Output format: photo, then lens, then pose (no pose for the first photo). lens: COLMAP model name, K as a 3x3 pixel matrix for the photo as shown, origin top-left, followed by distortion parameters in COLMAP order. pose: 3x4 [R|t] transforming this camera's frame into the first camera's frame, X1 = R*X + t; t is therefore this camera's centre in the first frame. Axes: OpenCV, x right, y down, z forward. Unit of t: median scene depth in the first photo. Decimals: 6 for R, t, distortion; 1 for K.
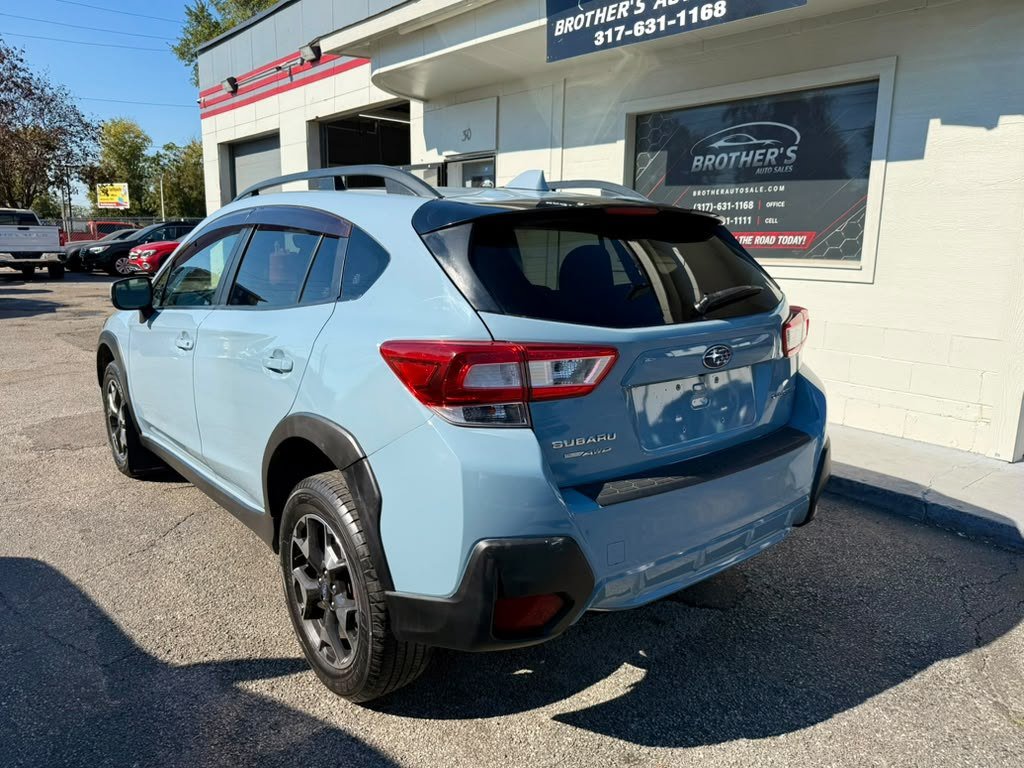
lens RADIAL K [[751.1, 0, 511.3], [0, 751.1, 385.8], [0, 0, 1]] dist [-0.010097, 0.000466]
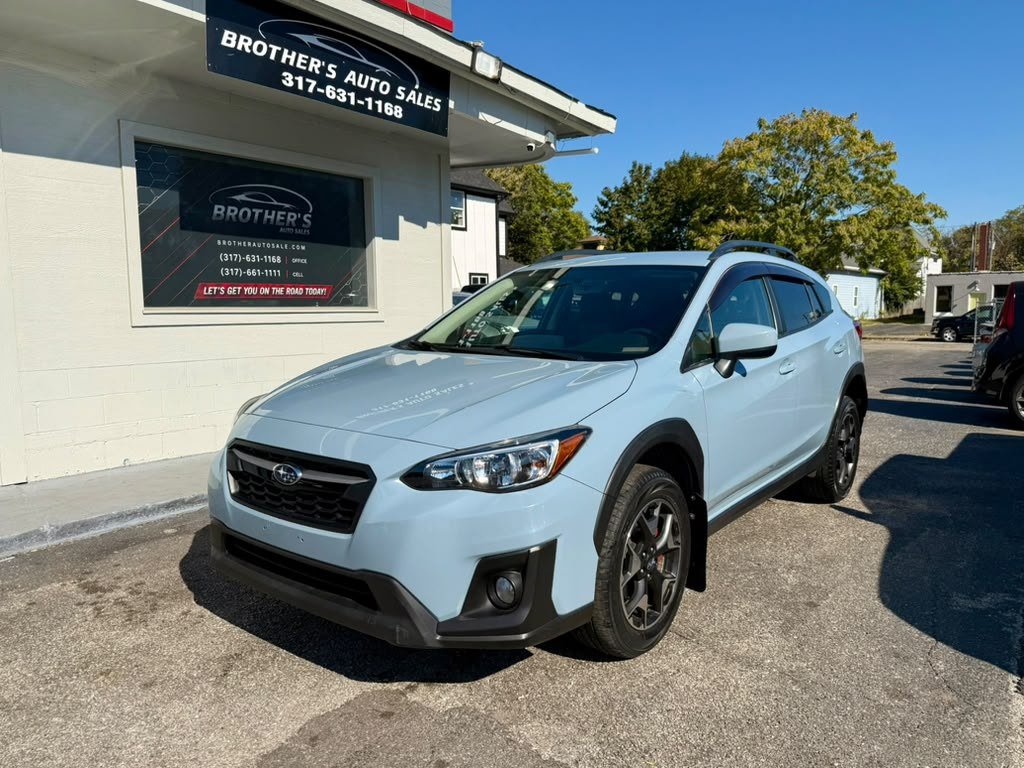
lens RADIAL K [[748.6, 0, 509.4], [0, 748.6, 384.9], [0, 0, 1]] dist [0.044471, -0.081627]
pose [[-0.203529, -0.107494, 0.973150, -0.892169], [0.191637, 0.970355, 0.147265, -0.167546], [-0.960131, 0.216465, -0.176895, 0.955165]]
